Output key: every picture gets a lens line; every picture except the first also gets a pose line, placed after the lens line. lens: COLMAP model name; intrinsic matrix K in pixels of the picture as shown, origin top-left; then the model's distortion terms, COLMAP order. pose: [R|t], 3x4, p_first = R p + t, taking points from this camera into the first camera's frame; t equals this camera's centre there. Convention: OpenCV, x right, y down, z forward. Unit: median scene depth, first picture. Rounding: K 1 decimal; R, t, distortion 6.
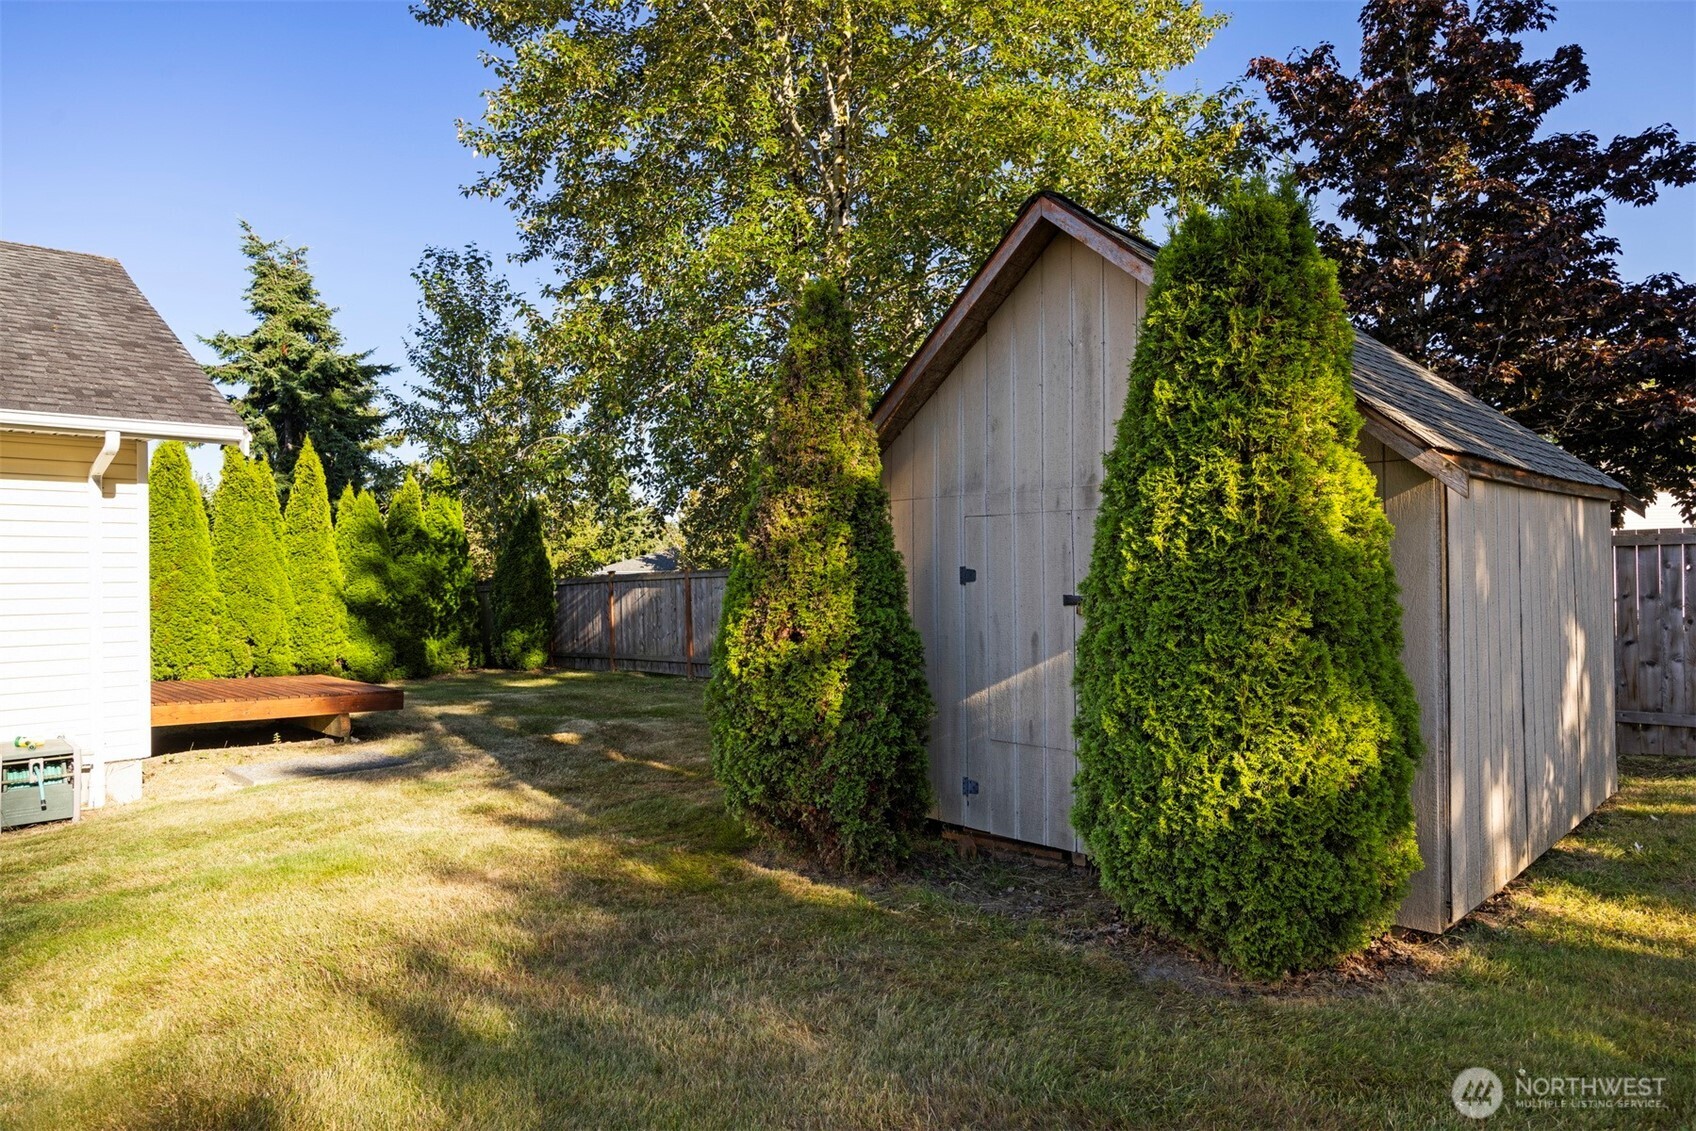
lens RADIAL K [[984.4, 0, 848.0], [0, 984.4, 565.5], [0, 0, 1]] dist [-0.024660, 0.000621]
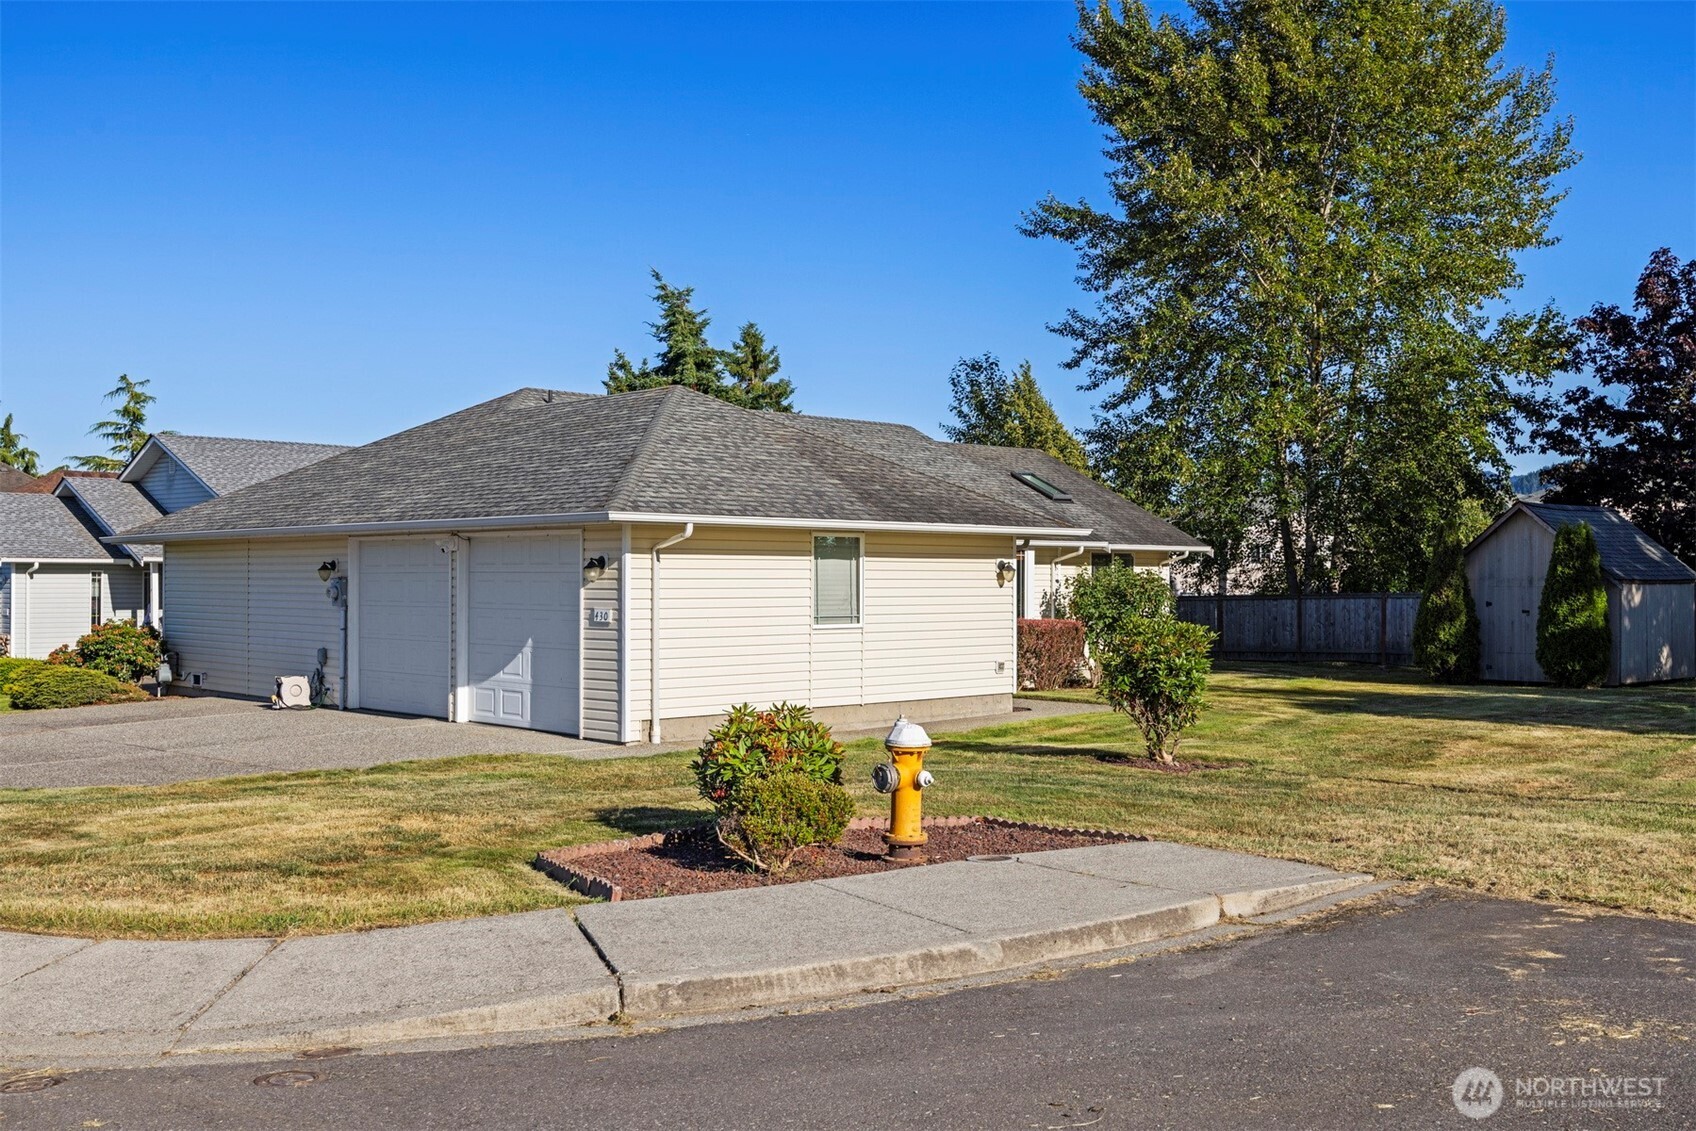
lens RADIAL K [[1674.9, 0, 848.0], [0, 1674.9, 565.5], [0, 0, 1]] dist [-0.004670, -0.003613]
pose [[0.999851, 0.013058, -0.011323, -0.705707], [-0.013137, 0.999889, -0.006978, -0.015665], [0.011231, 0.007126, 0.999912, -1.695376]]
